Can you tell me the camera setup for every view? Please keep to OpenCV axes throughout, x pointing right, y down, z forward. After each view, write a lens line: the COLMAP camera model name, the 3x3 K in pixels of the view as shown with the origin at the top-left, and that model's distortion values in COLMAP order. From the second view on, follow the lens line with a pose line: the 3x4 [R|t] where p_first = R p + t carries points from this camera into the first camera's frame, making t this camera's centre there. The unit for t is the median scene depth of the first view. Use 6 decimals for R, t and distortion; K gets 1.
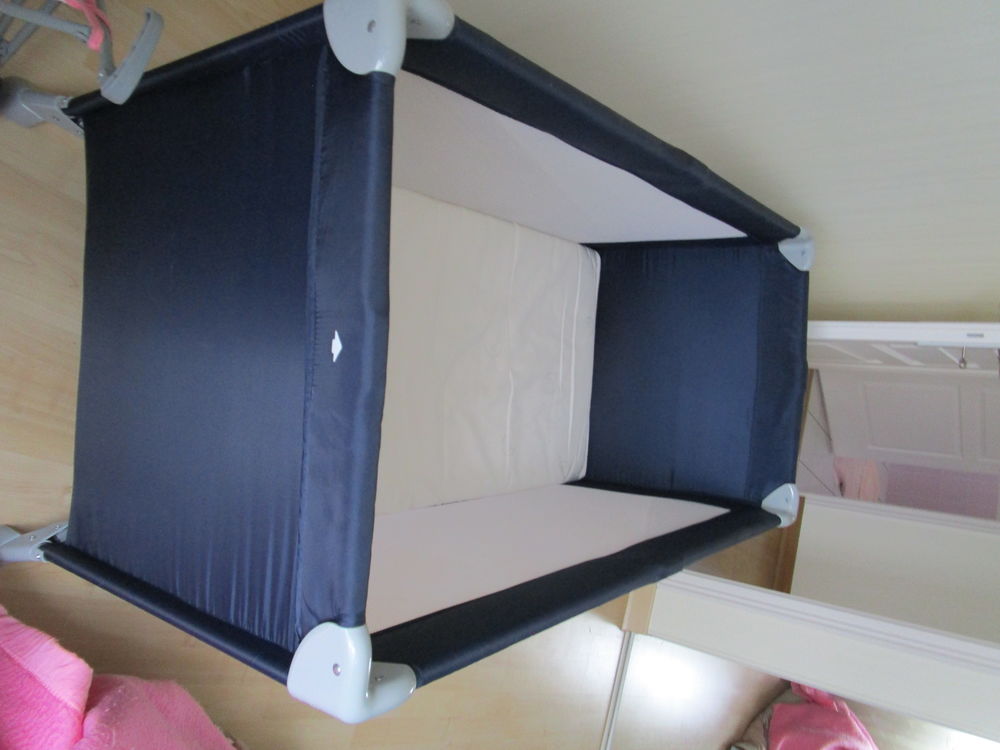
lens RADIAL K [[730.7, 0, 500.0], [0, 730.7, 375.0], [0, 0, 1]] dist [-0.003225, 0.001468]
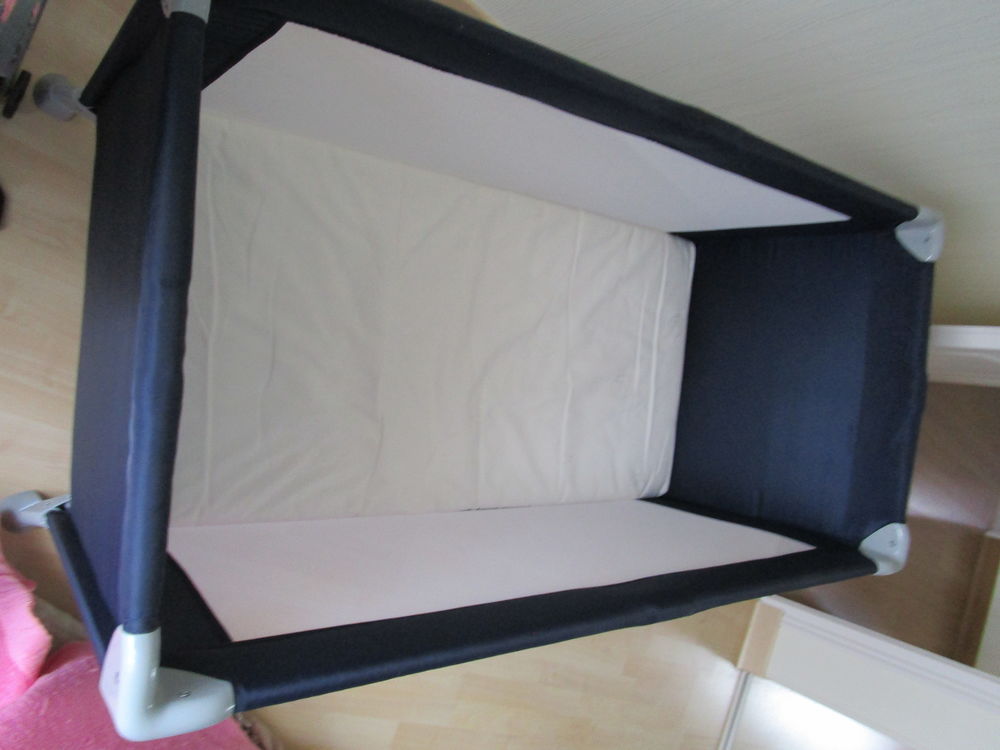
lens RADIAL K [[730.7, 0, 500.0], [0, 730.7, 375.0], [0, 0, 1]] dist [-0.003225, 0.001468]
pose [[0.963328, 0.043753, -0.264734, 0.174414], [-0.044722, 0.998997, 0.002370, 0.001397], [0.264572, 0.009557, 0.964319, 0.093519]]
